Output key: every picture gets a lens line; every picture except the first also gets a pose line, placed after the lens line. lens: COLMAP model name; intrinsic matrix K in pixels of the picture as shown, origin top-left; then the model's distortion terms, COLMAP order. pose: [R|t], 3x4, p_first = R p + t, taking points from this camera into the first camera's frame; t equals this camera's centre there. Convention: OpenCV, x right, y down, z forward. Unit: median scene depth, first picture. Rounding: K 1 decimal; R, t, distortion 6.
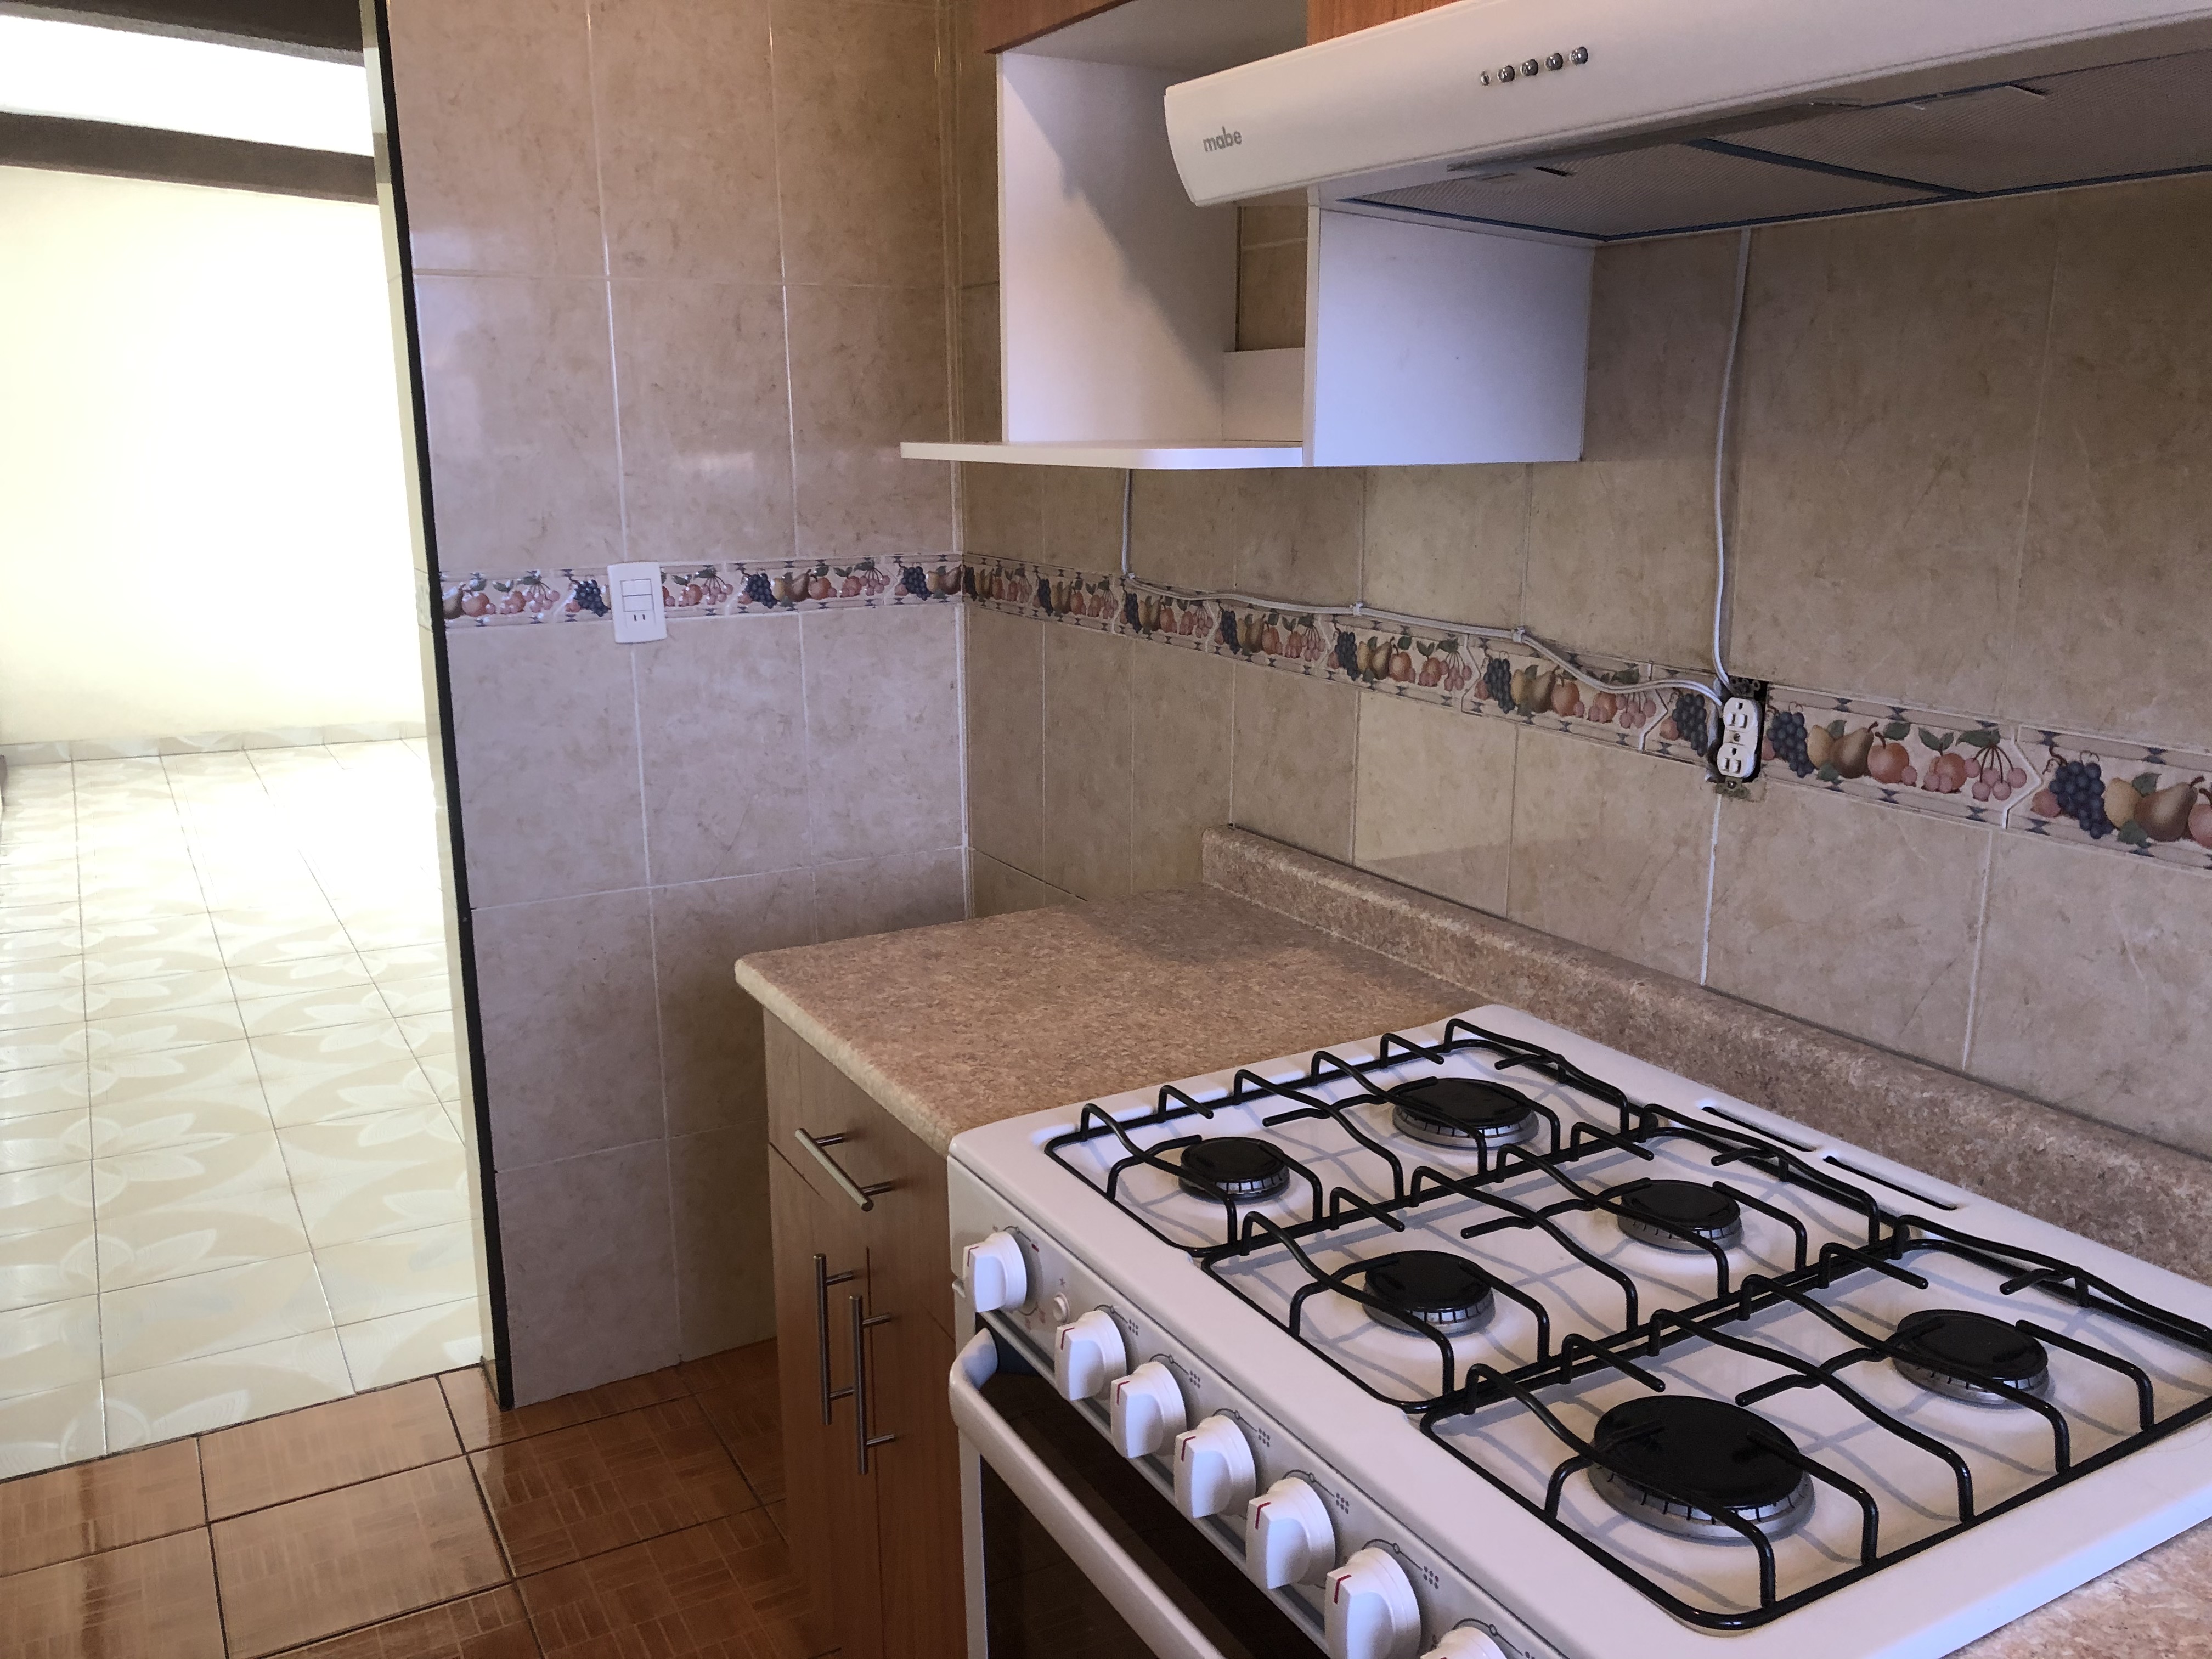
lens RADIAL K [[1663.9, 0, 1105.2], [0, 1663.9, 834.8], [0, 0, 1]] dist [-0.054547, 0.174513]
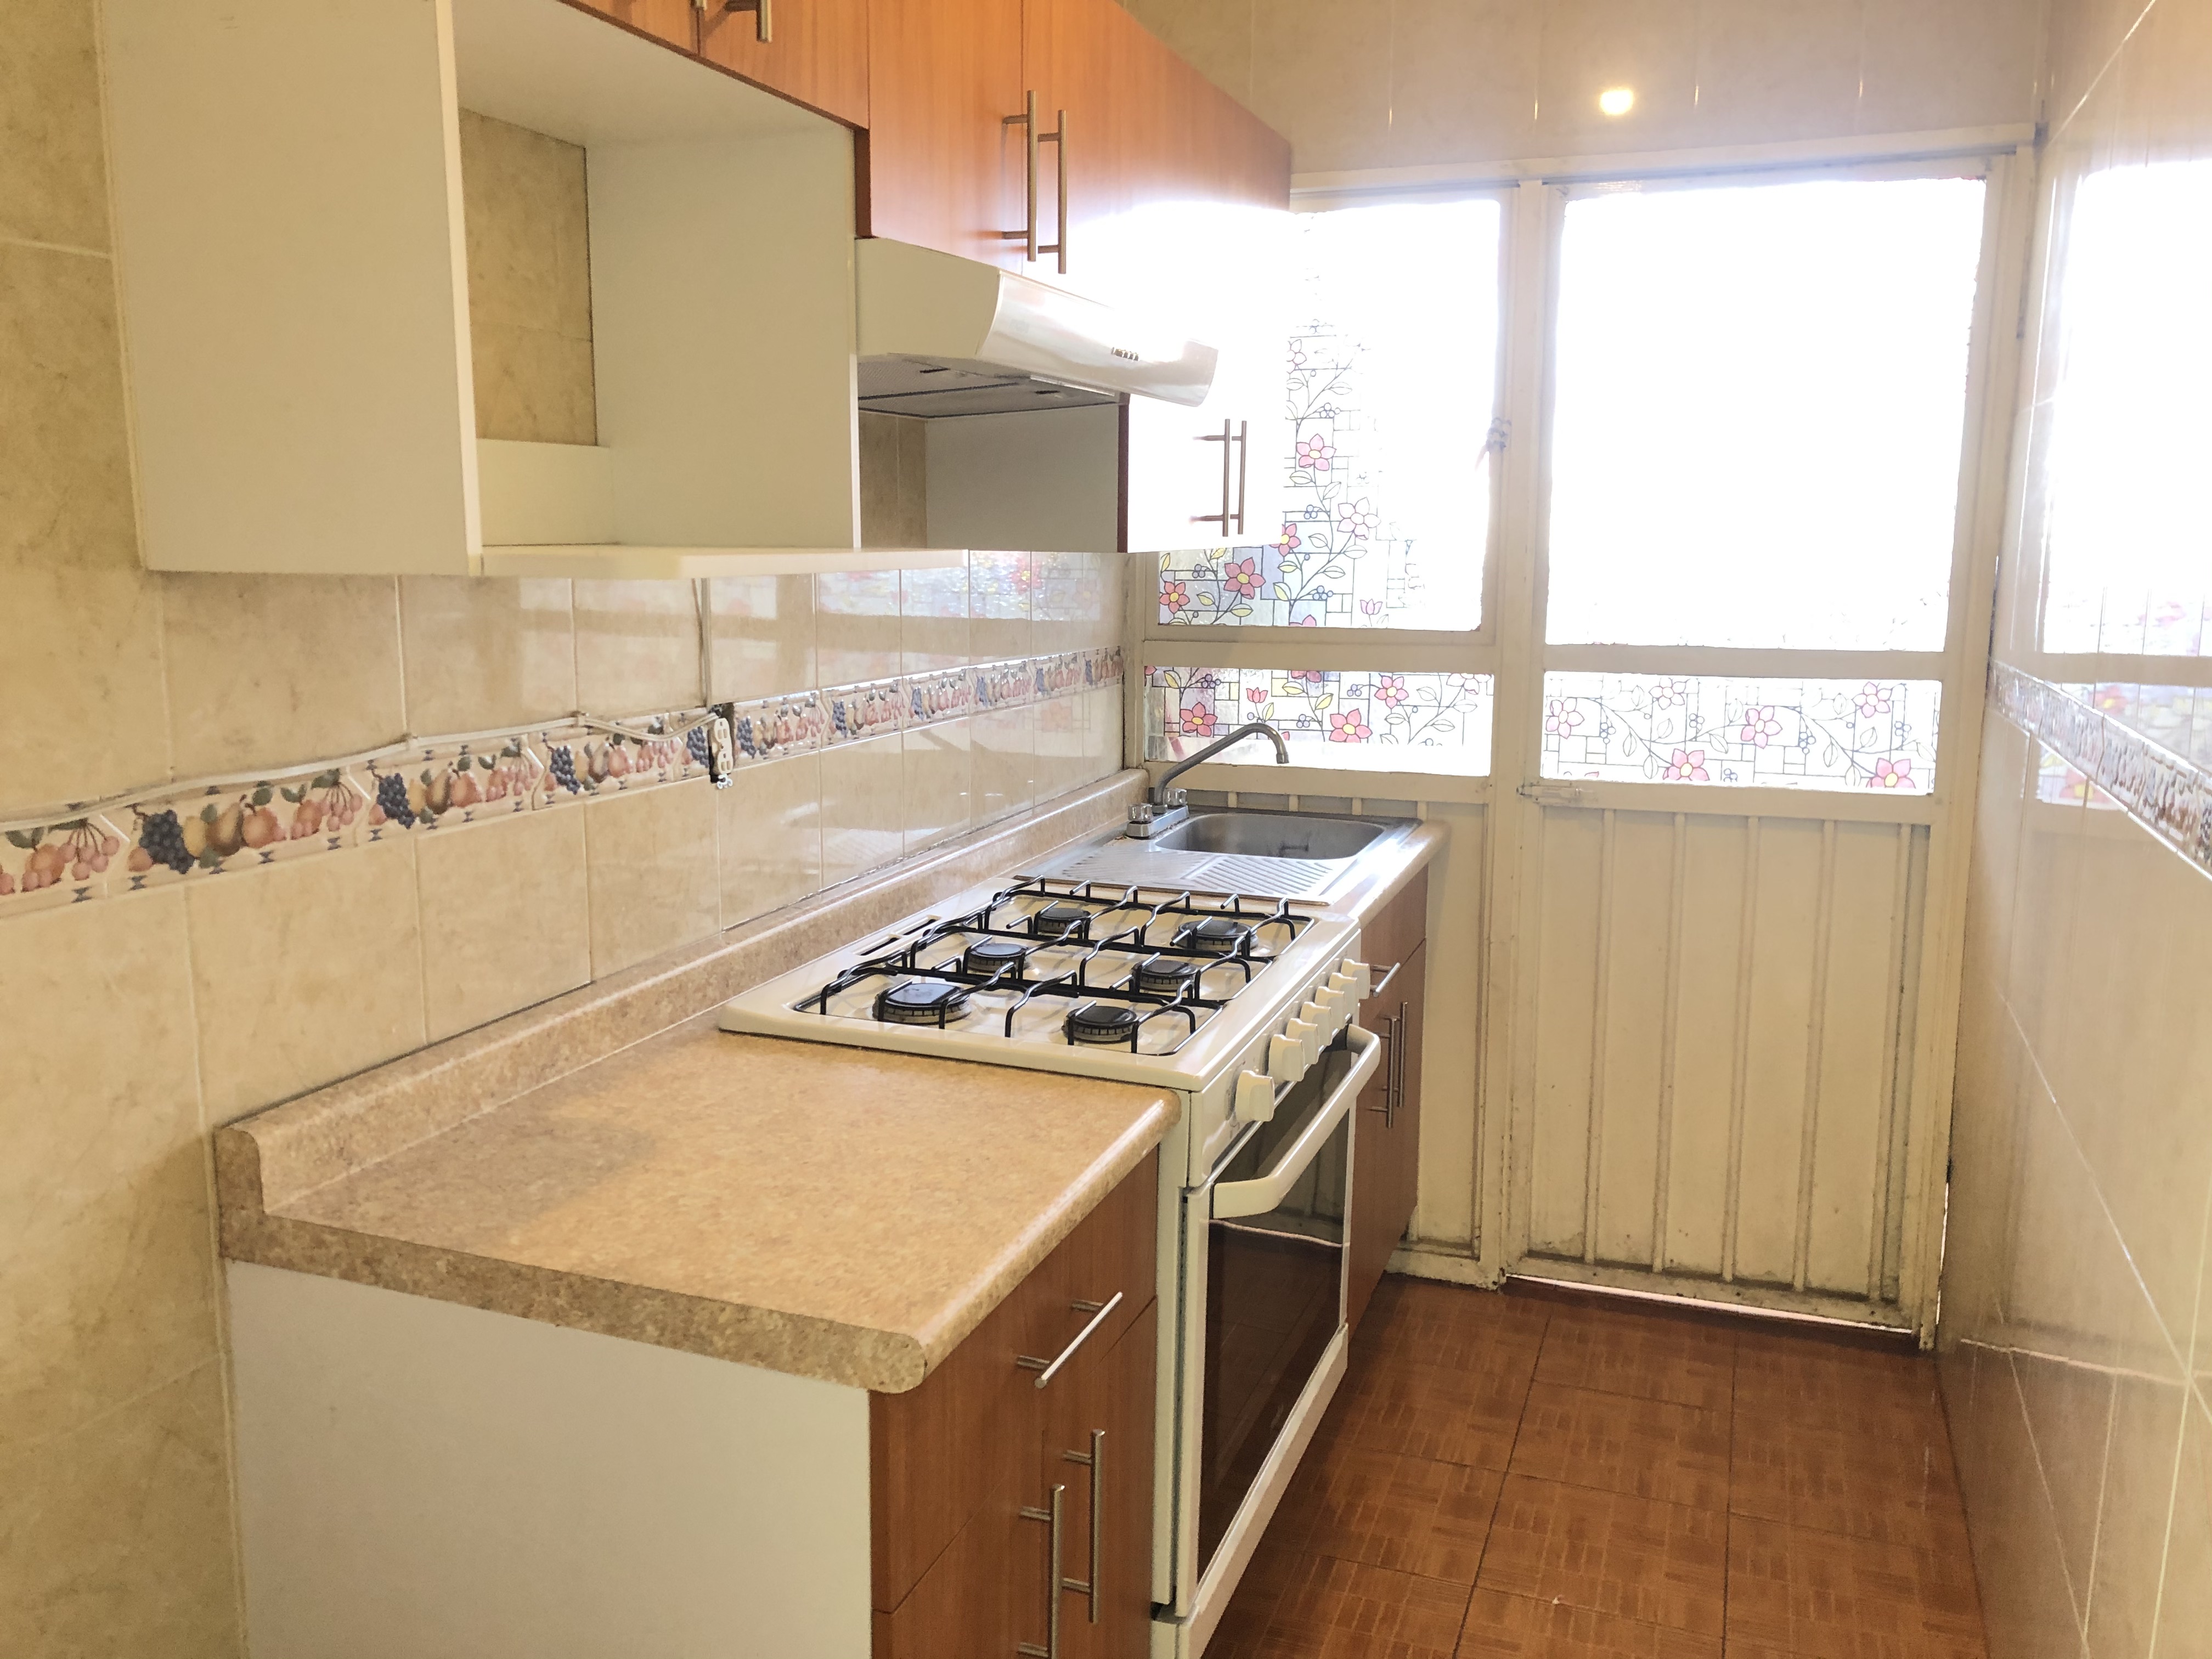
lens RADIAL K [[1797.7, 0, 1099.6], [0, 1797.7, 879.4], [0, 0, 1]] dist [0.037549, -0.010631]
pose [[-0.638201, -0.163673, 0.752271, -0.718749], [0.162827, 0.926339, 0.339682, -0.304176], [-0.752454, 0.339275, -0.564540, 1.192998]]
